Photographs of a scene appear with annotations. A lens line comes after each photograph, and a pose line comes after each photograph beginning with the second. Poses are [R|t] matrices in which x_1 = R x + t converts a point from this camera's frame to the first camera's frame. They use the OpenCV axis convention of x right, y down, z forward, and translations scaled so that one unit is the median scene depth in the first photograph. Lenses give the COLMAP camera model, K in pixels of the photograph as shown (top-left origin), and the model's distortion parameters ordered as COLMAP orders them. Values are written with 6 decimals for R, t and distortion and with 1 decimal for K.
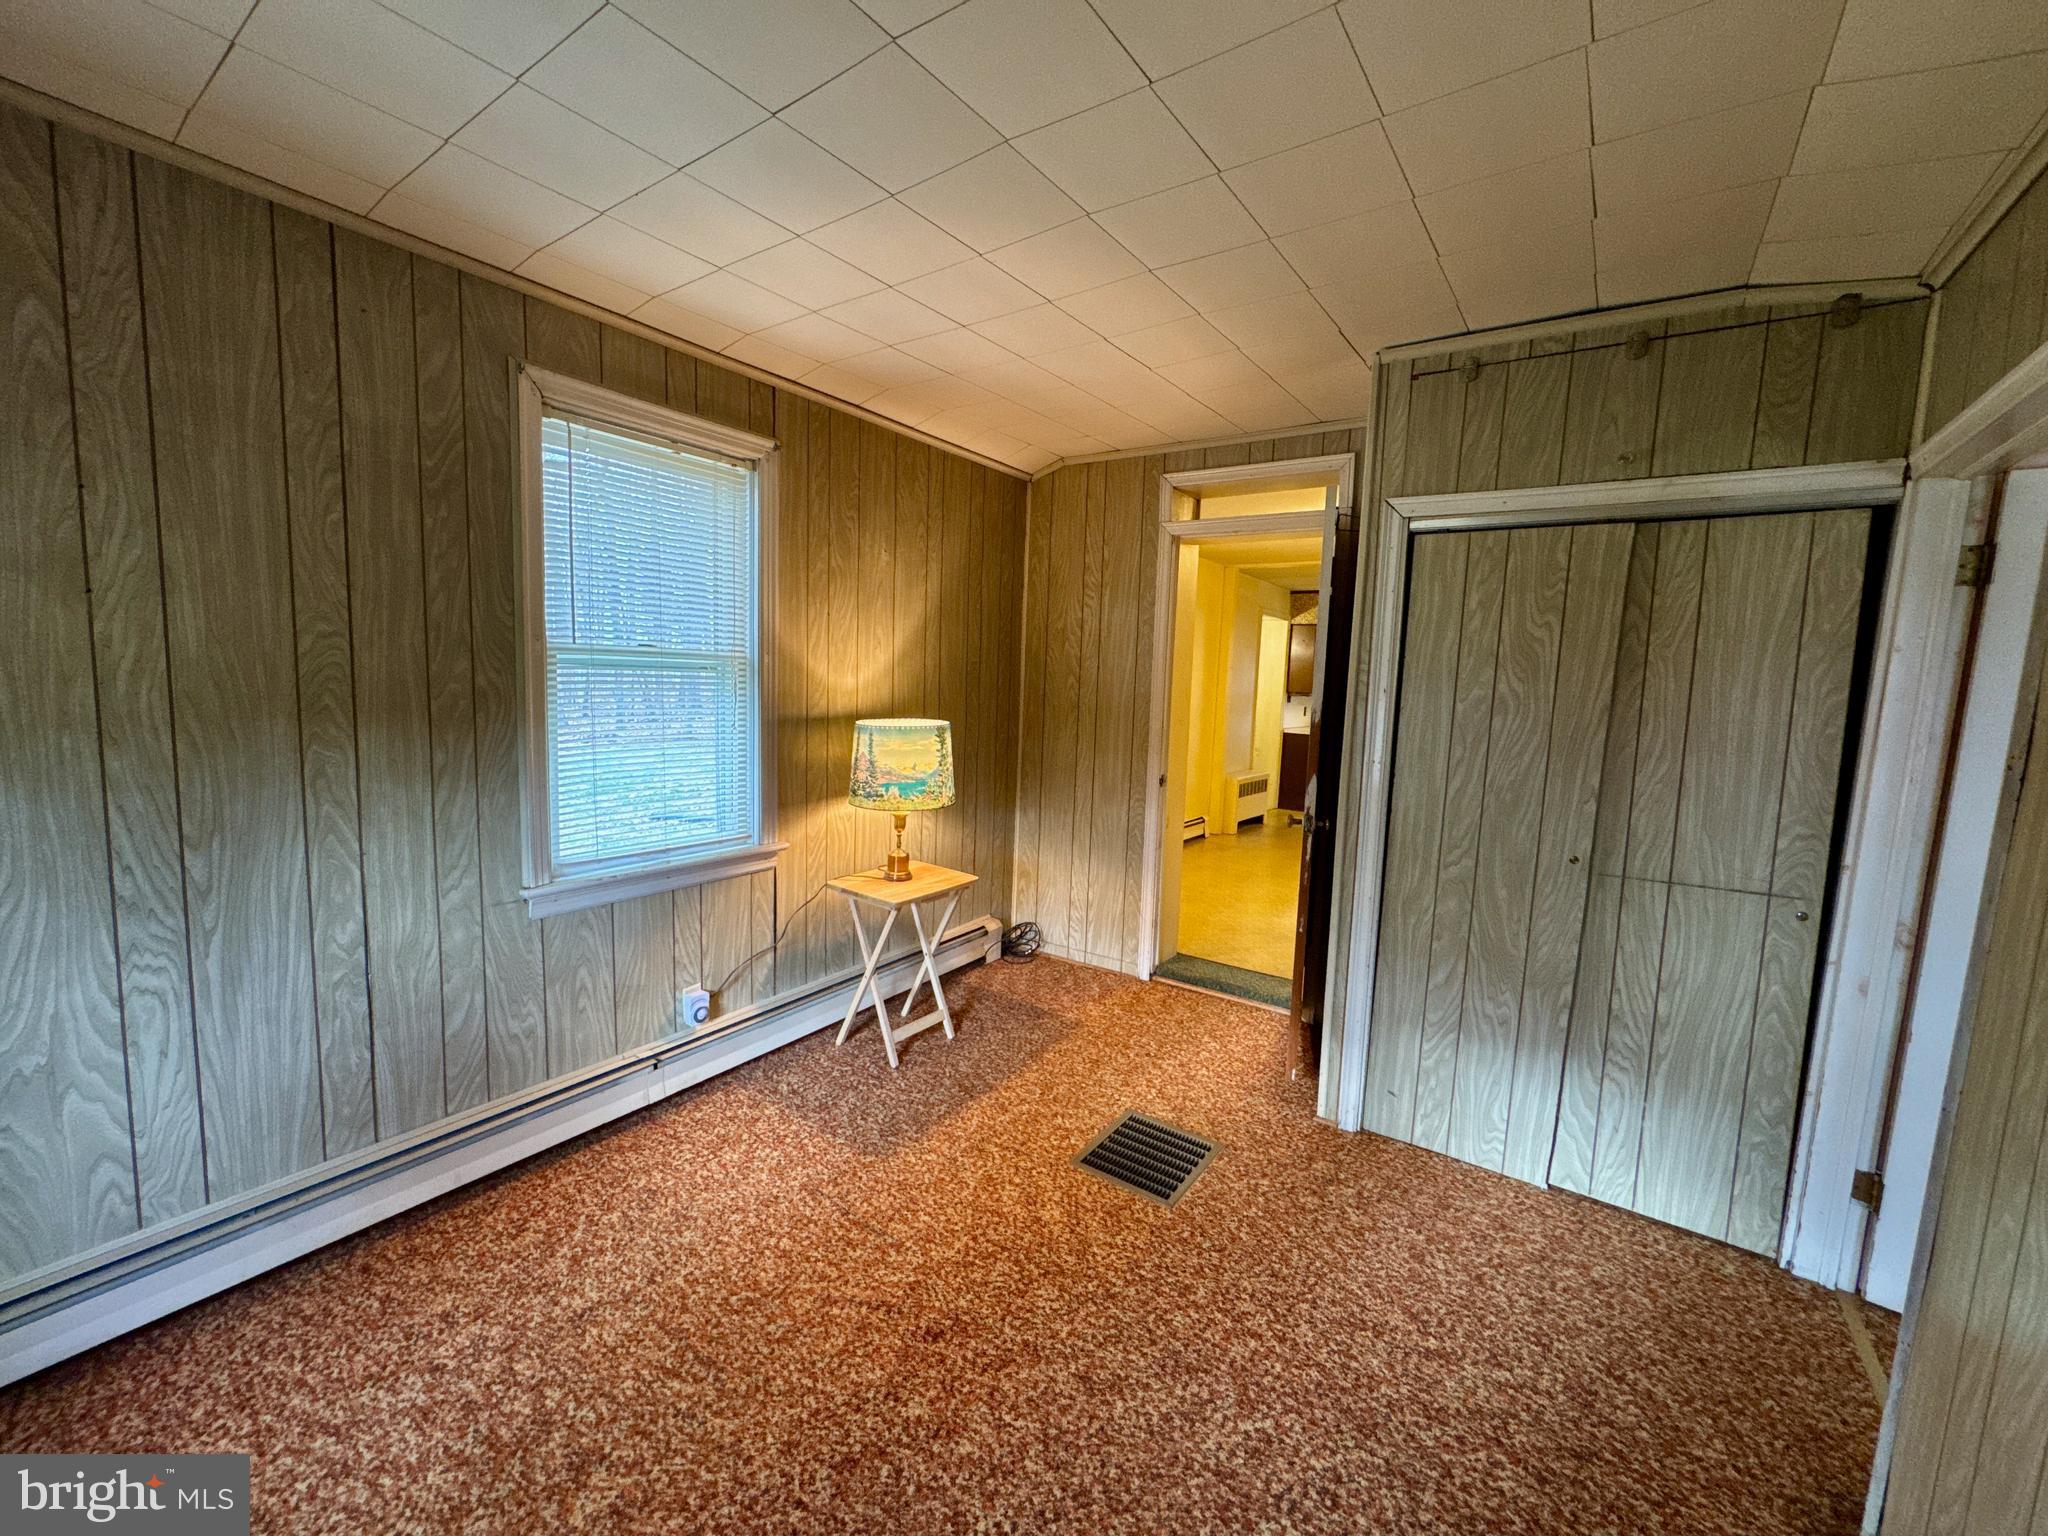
lens RADIAL K [[815.4, 0, 1025.2], [0, 815.4, 760.9], [0, 0, 1]] dist [-0.003554, -0.000264]
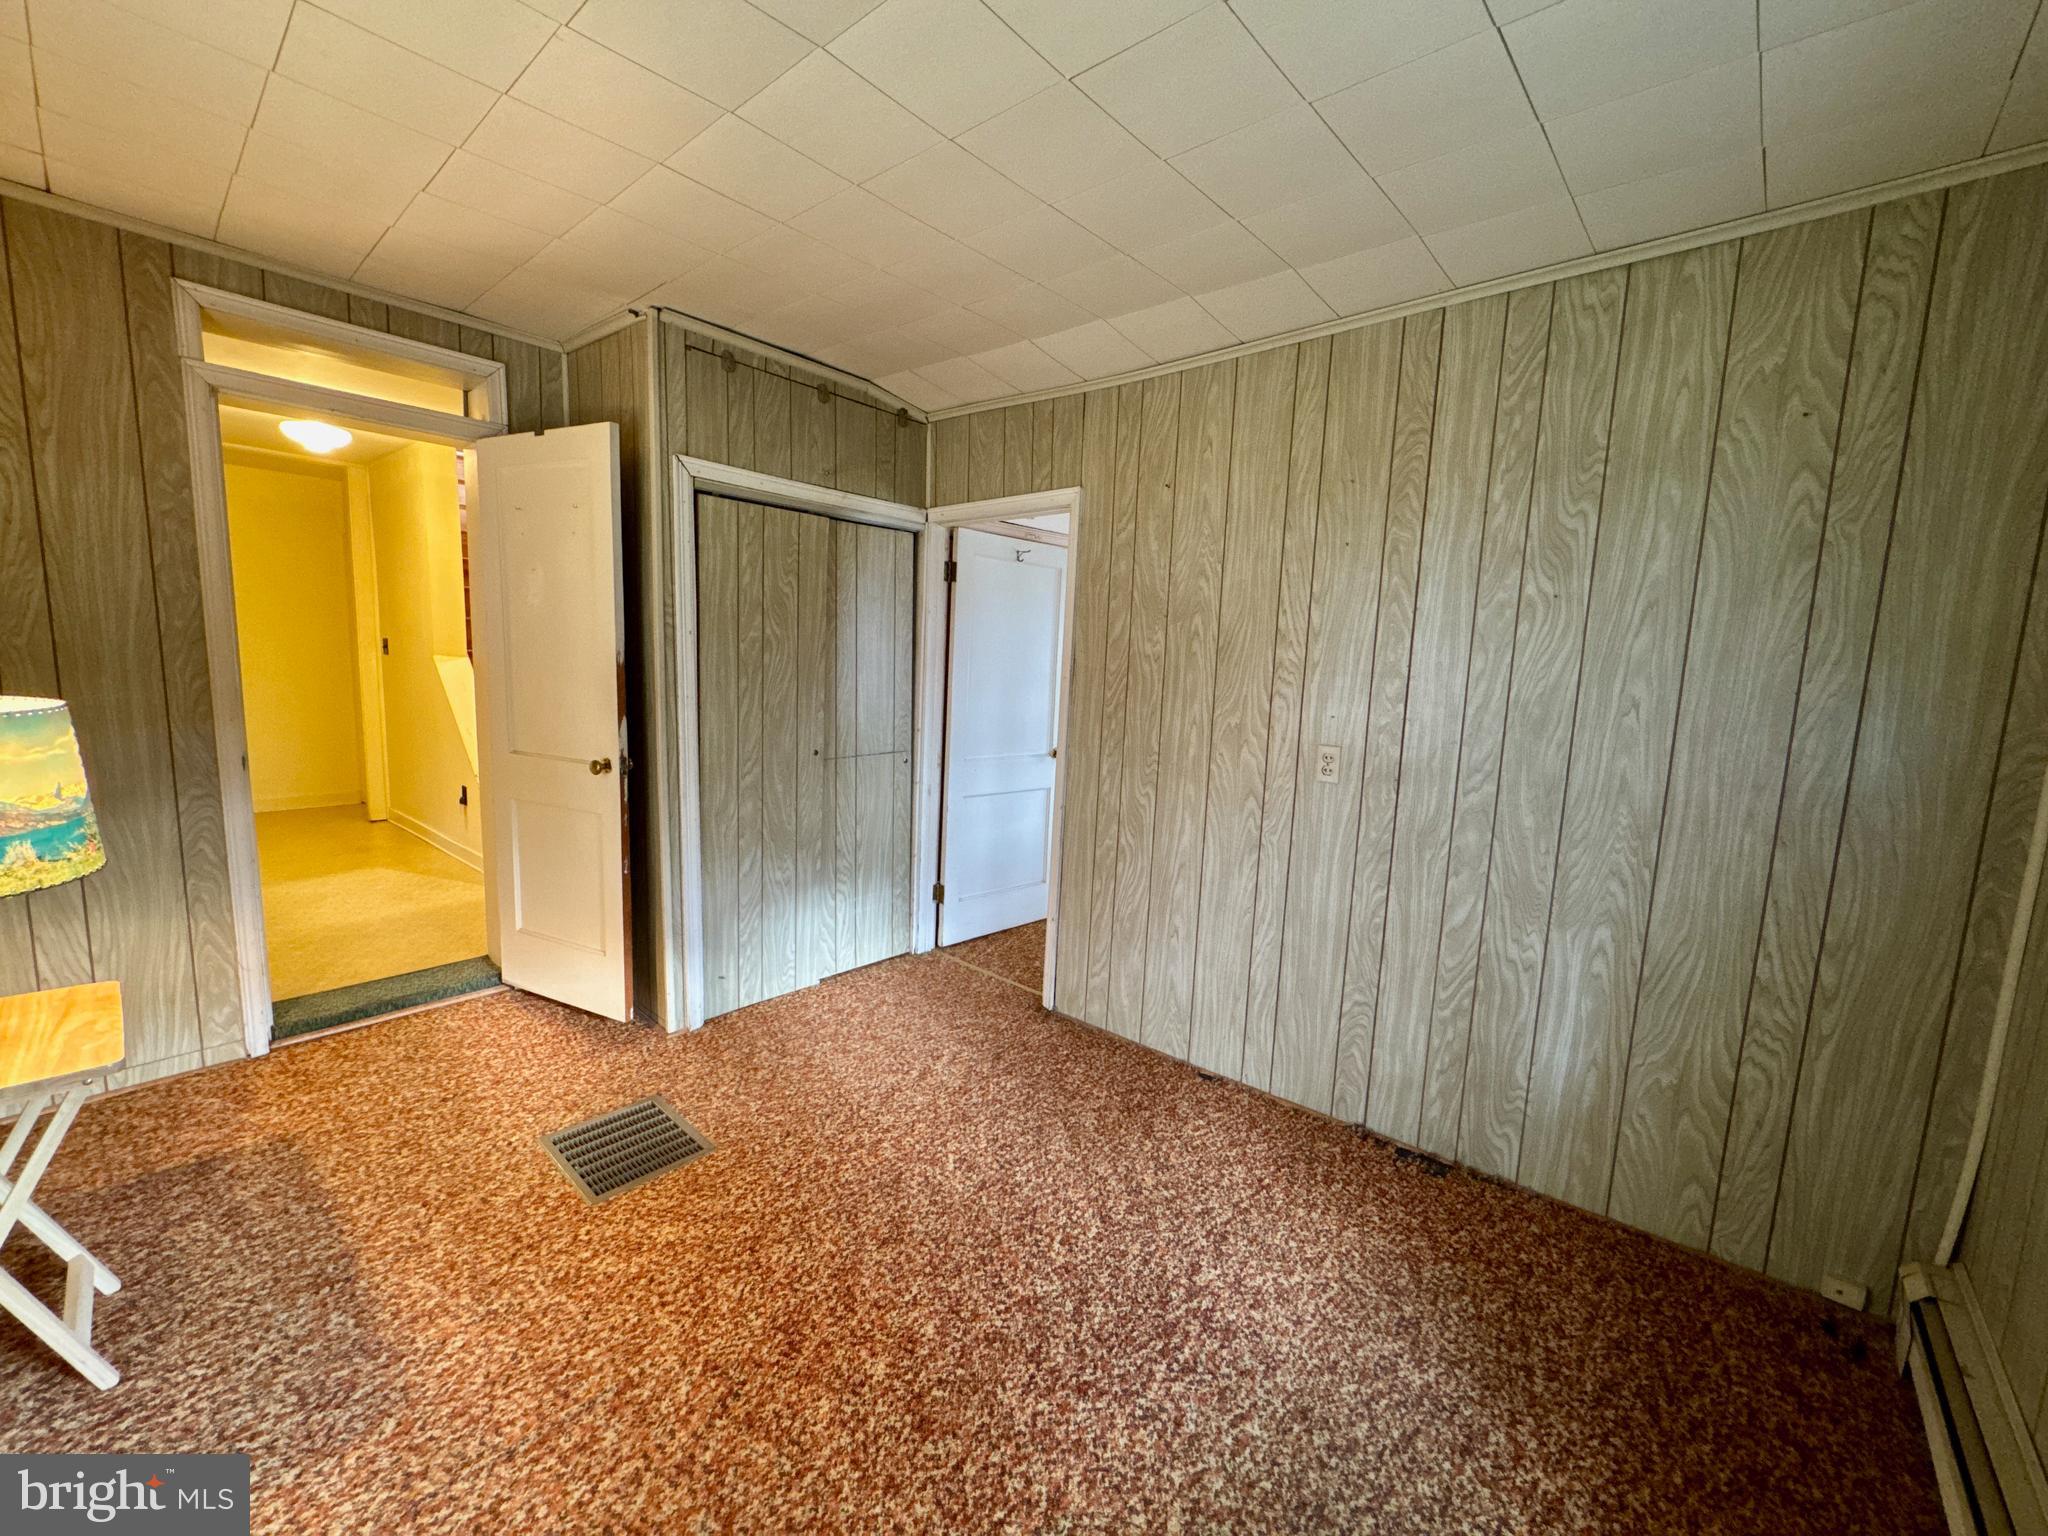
lens RADIAL K [[815.4, 0, 1025.2], [0, 815.4, 760.9], [0, 0, 1]] dist [-0.003554, -0.000264]
pose [[0.108627, -0.161600, 0.980860, -0.738532], [0.064896, 0.985746, 0.155218, -0.066403], [-0.991962, 0.046793, 0.117566, 0.501023]]
